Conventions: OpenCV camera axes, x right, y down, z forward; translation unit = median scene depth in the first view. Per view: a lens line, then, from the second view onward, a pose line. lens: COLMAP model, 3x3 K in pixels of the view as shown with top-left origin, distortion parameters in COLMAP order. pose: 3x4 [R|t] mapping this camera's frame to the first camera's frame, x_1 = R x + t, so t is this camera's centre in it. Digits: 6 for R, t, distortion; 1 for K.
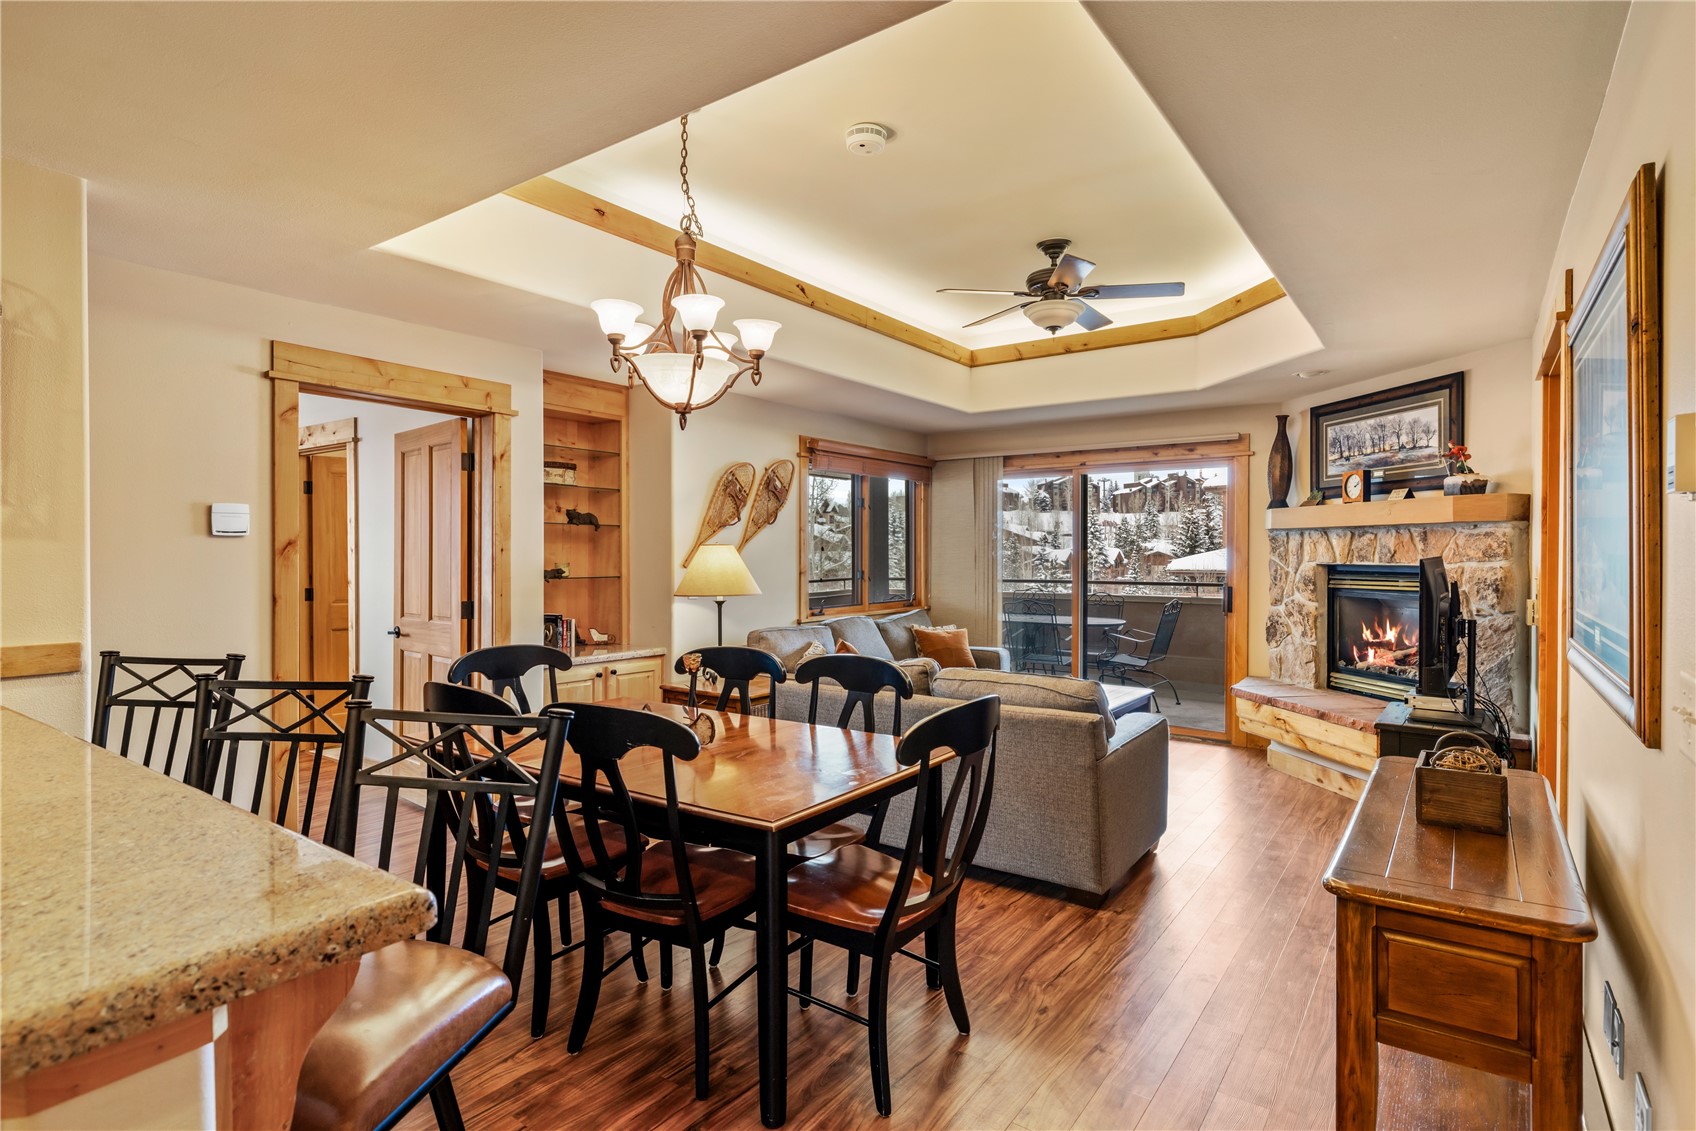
lens RADIAL K [[846.5, 0, 850.0], [0, 846.5, 553.3], [0, 0, 1]] dist [0.000123, -0.000084]
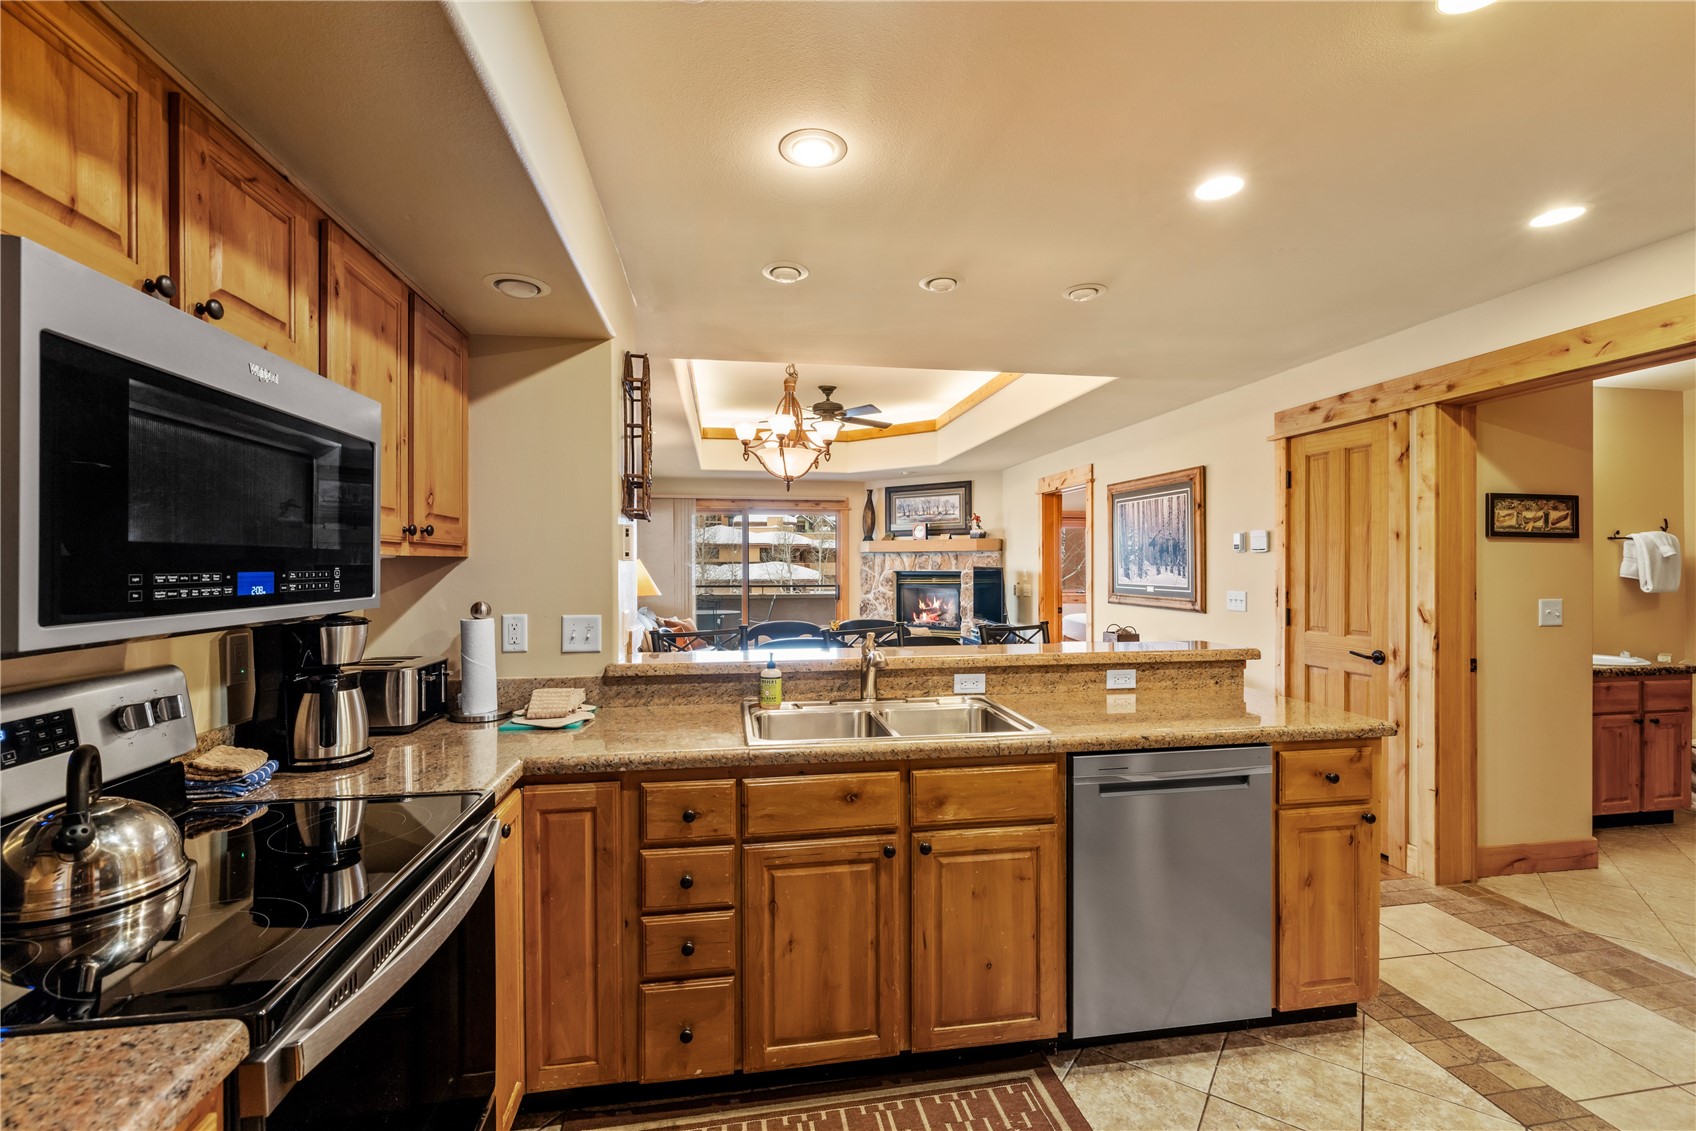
lens RADIAL K [[730.8, 0, 850.8], [0, 730.8, 566.3], [0, 0, 1]] dist [-0.012356, -0.000430]
pose [[0.697723, -0.005887, 0.716343, -0.688509], [0.008031, 0.999968, 0.000396, 0.000306], [-0.716322, 0.005477, 0.697748, -0.066780]]
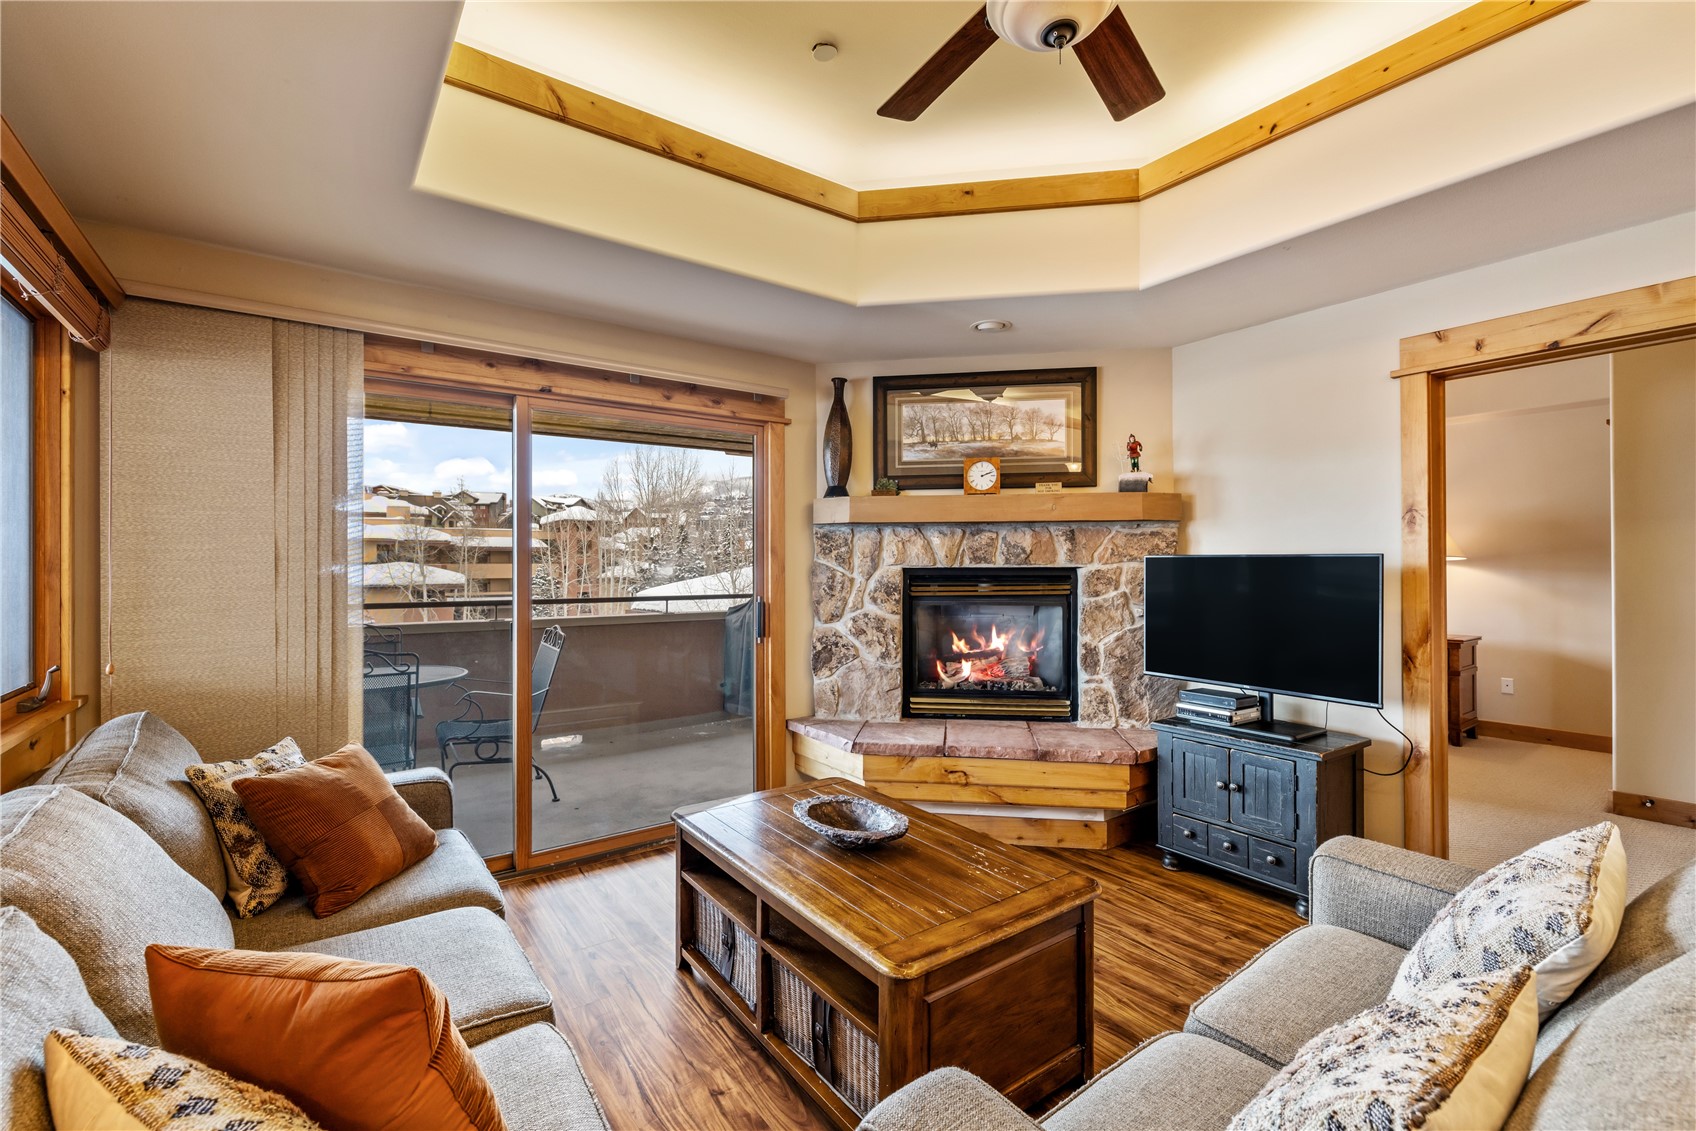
lens RADIAL K [[730.8, 0, 851.9], [0, 730.8, 563.8], [0, 0, 1]] dist [-0.012356, -0.000430]
pose [[0.302025, 0.003872, 0.953292, -0.137836], [0.003440, 0.999981, -0.005151, 0.012703], [-0.953294, 0.004835, 0.302006, 0.846479]]
